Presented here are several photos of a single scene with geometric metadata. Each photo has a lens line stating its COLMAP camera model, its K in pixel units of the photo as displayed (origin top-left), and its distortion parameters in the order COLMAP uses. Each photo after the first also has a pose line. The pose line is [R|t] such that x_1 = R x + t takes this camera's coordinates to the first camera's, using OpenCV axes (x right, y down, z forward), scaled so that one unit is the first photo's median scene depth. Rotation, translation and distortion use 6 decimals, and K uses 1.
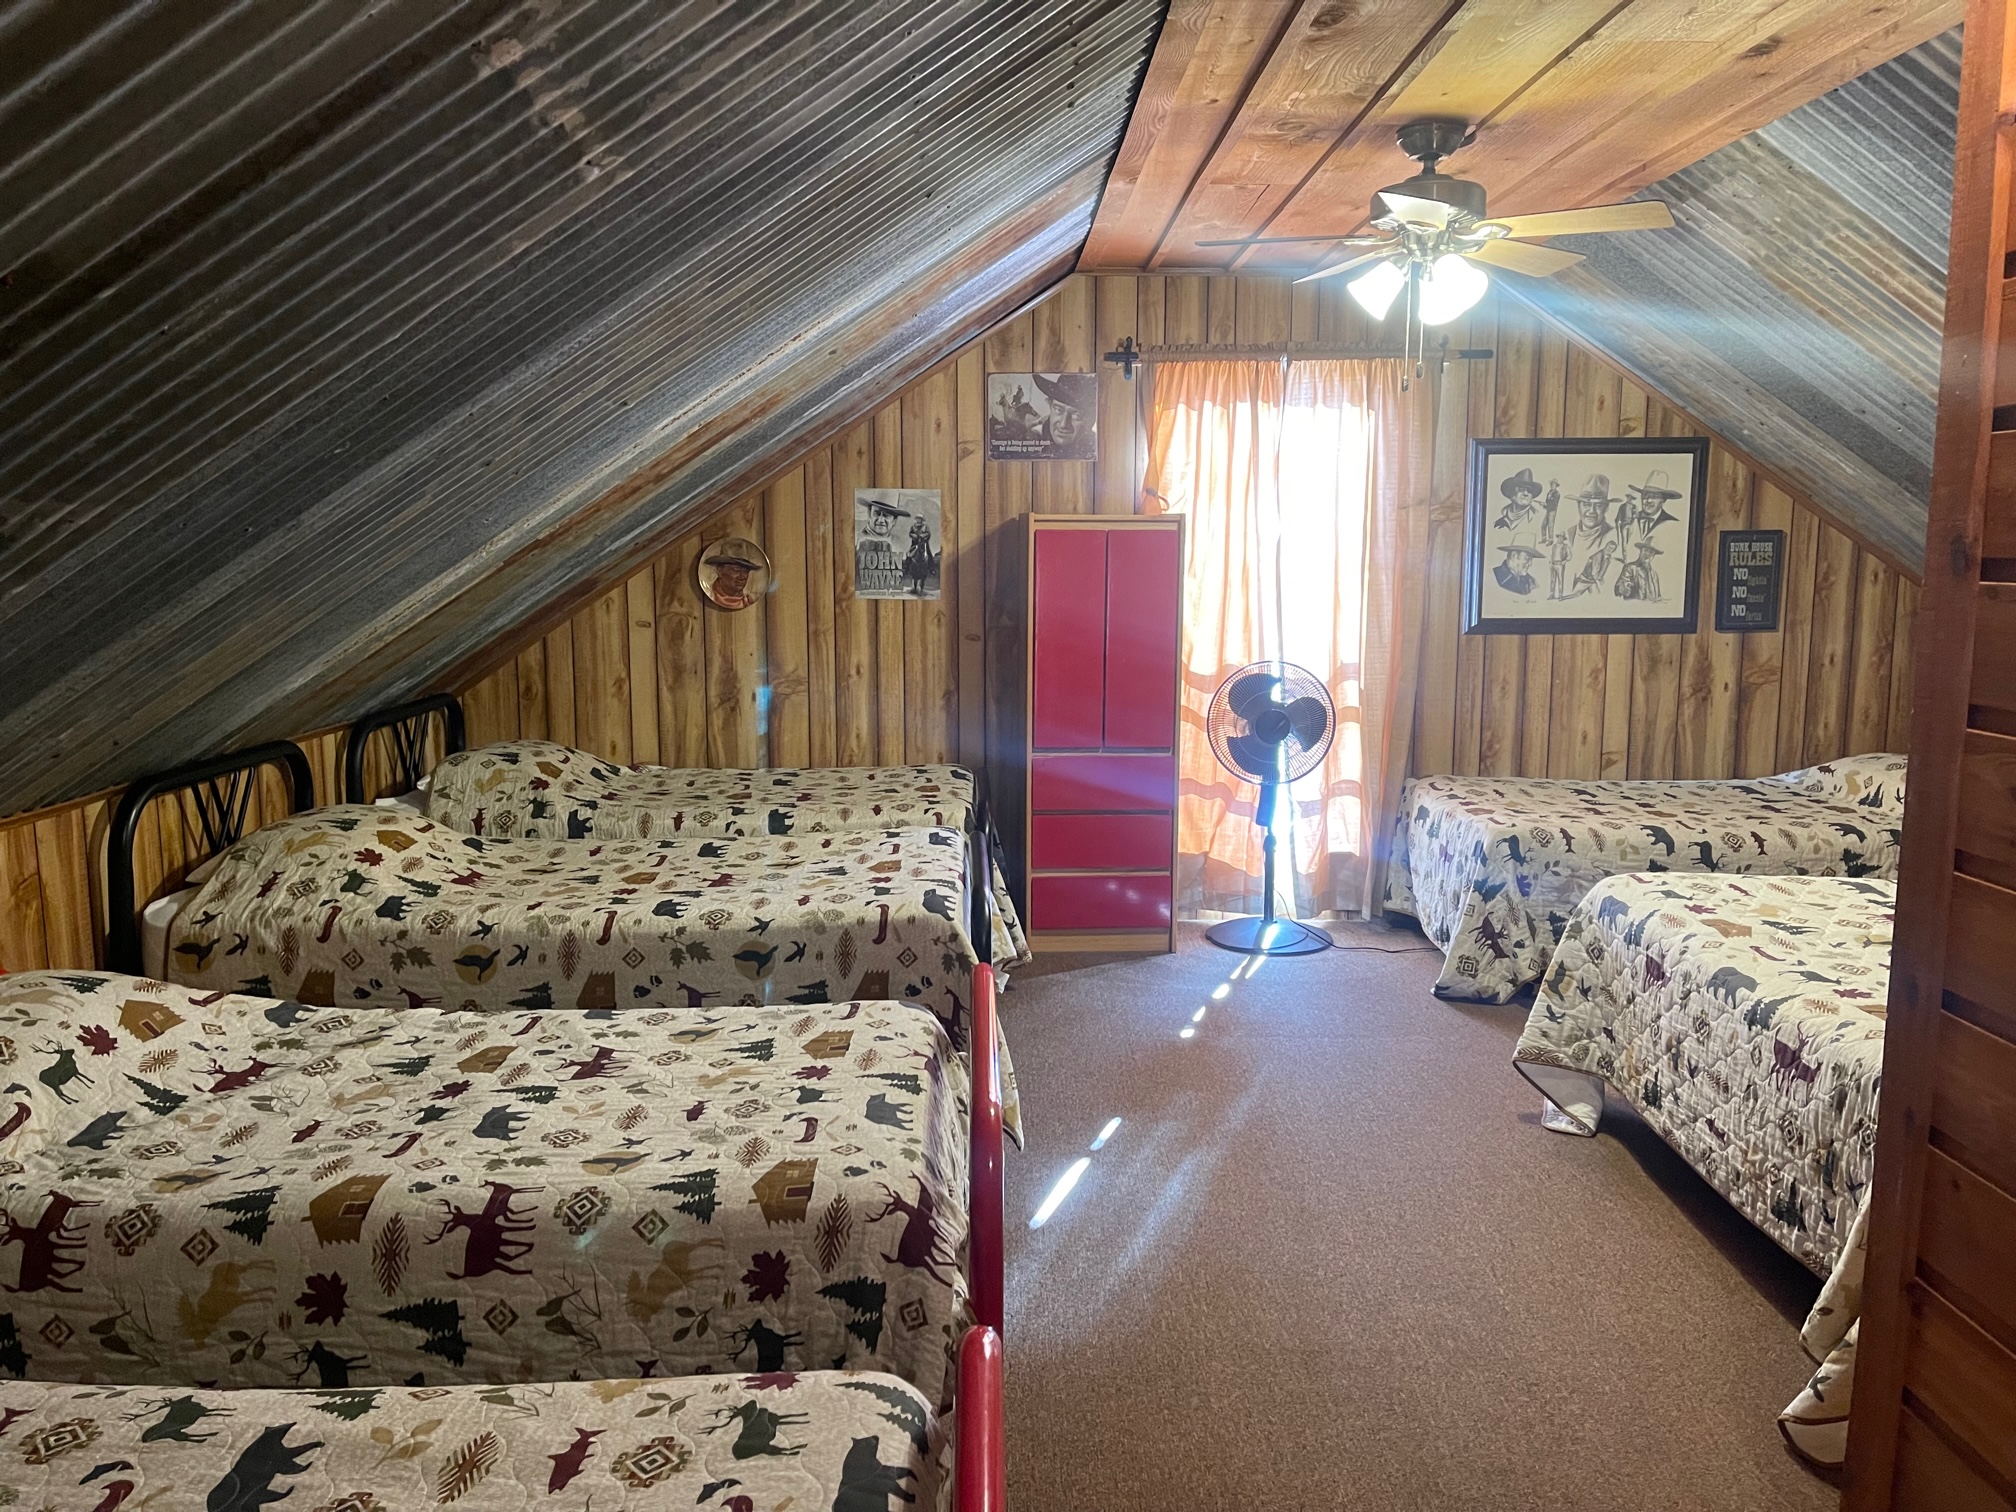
lens RADIAL K [[1520.3, 0, 1029.5], [0, 1520.3, 750.4], [0, 0, 1]] dist [0.076995, -0.098286]
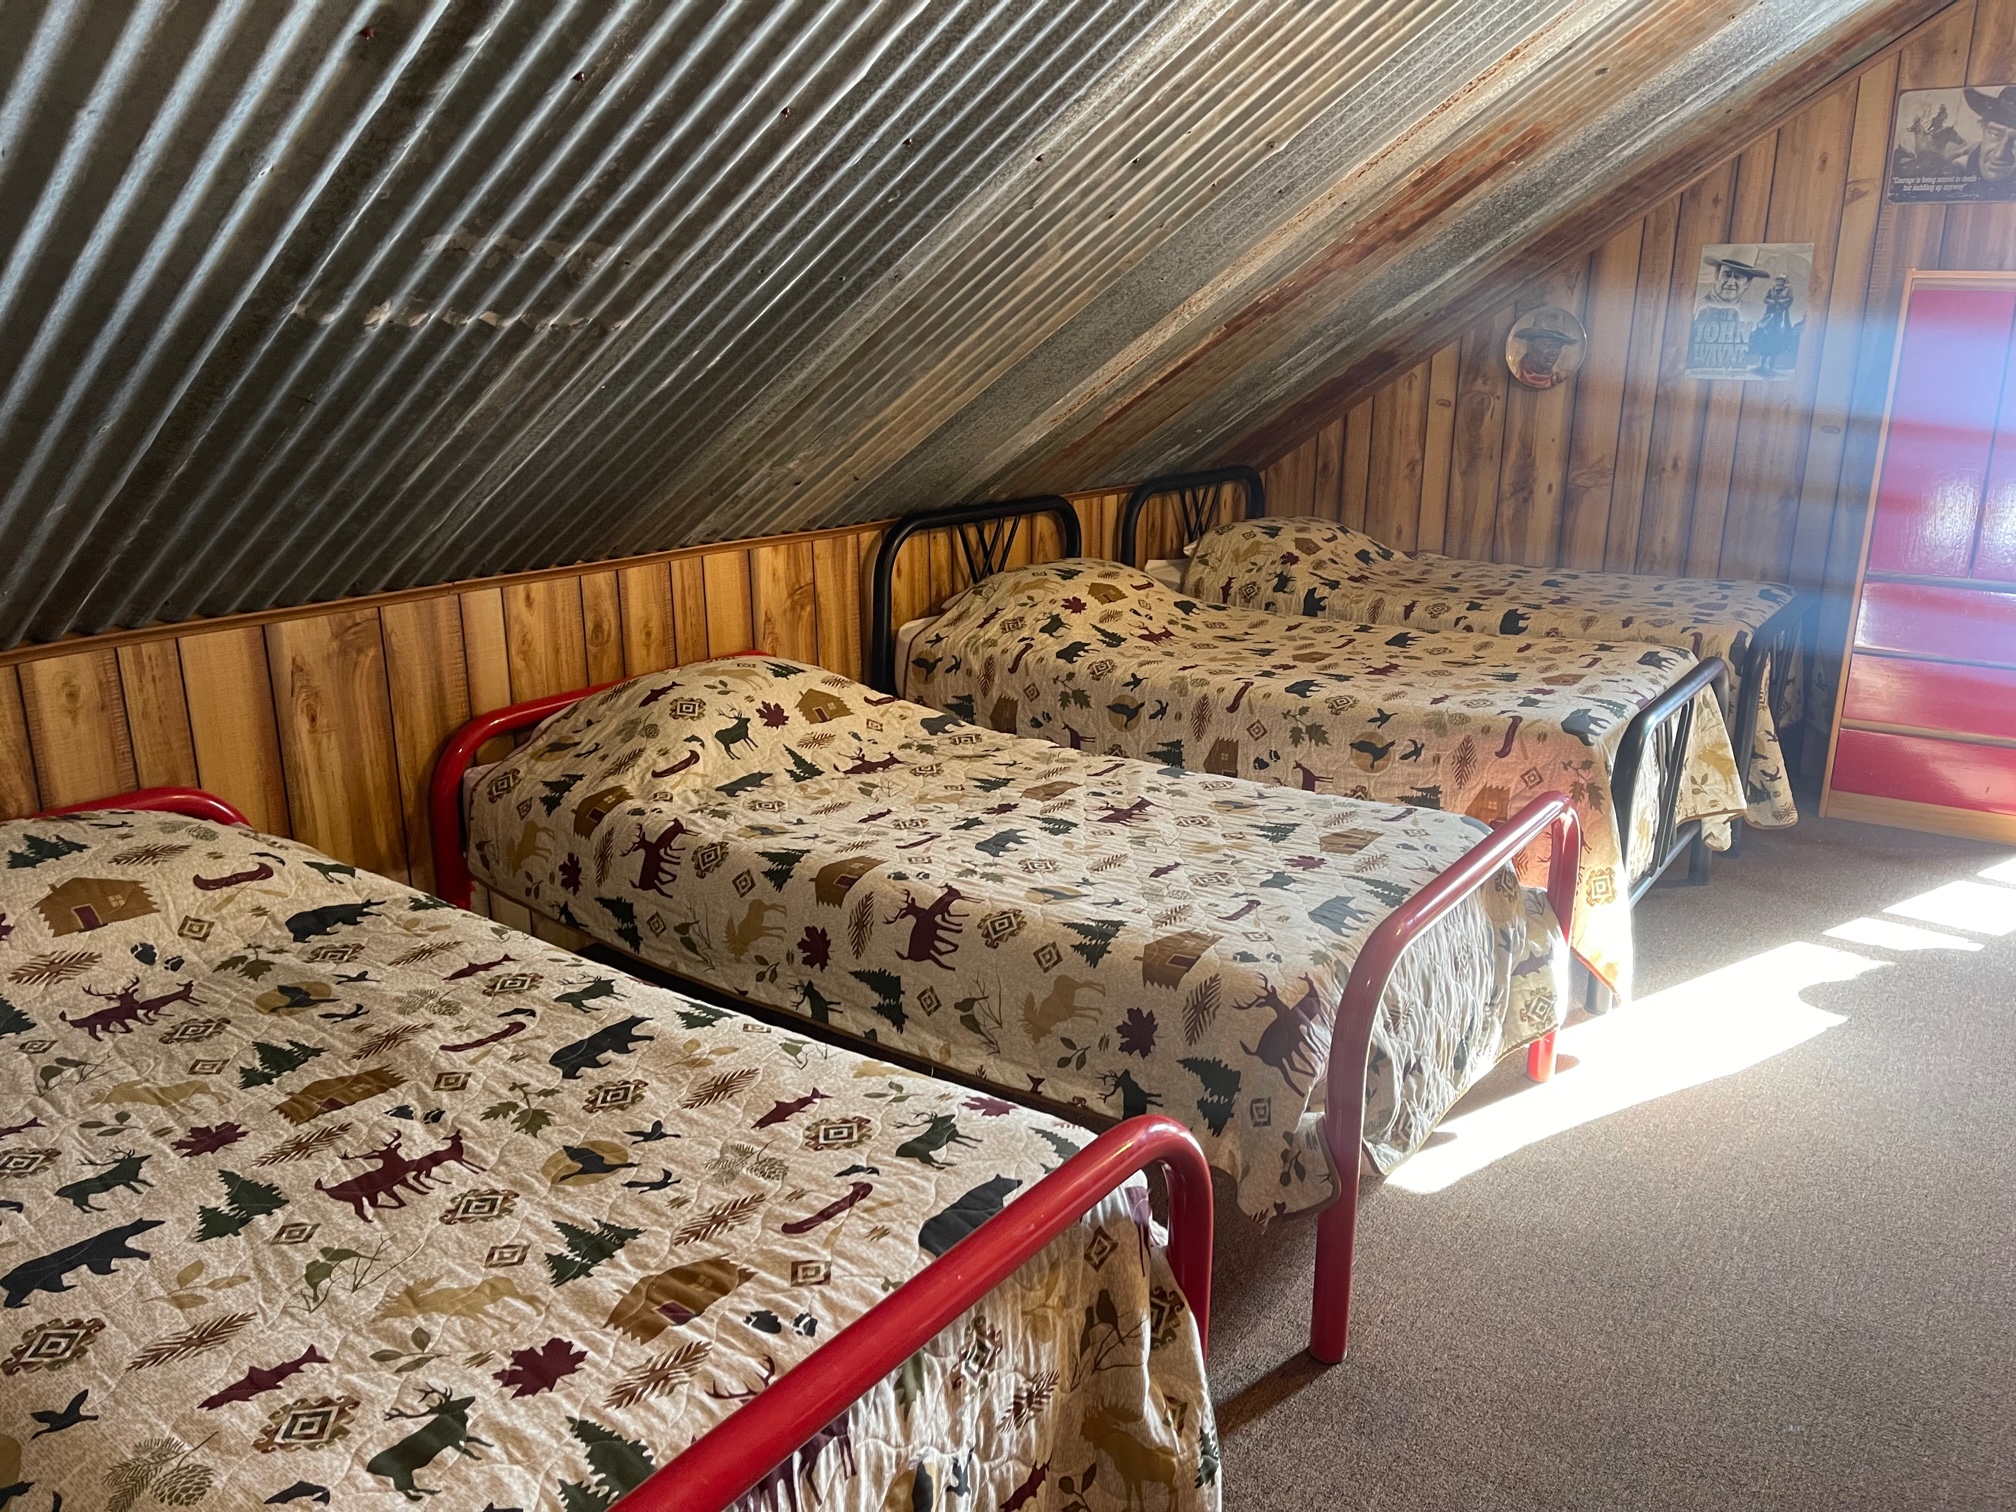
lens RADIAL K [[1520.3, 0, 999.8], [0, 1520.3, 759.1], [0, 0, 1]] dist [0.076995, -0.098286]
pose [[0.805319, 0.165091, -0.569391, 0.178369], [-0.086596, 0.982900, 0.162508, 0.006497], [0.586483, -0.081563, 0.805844, 0.091520]]
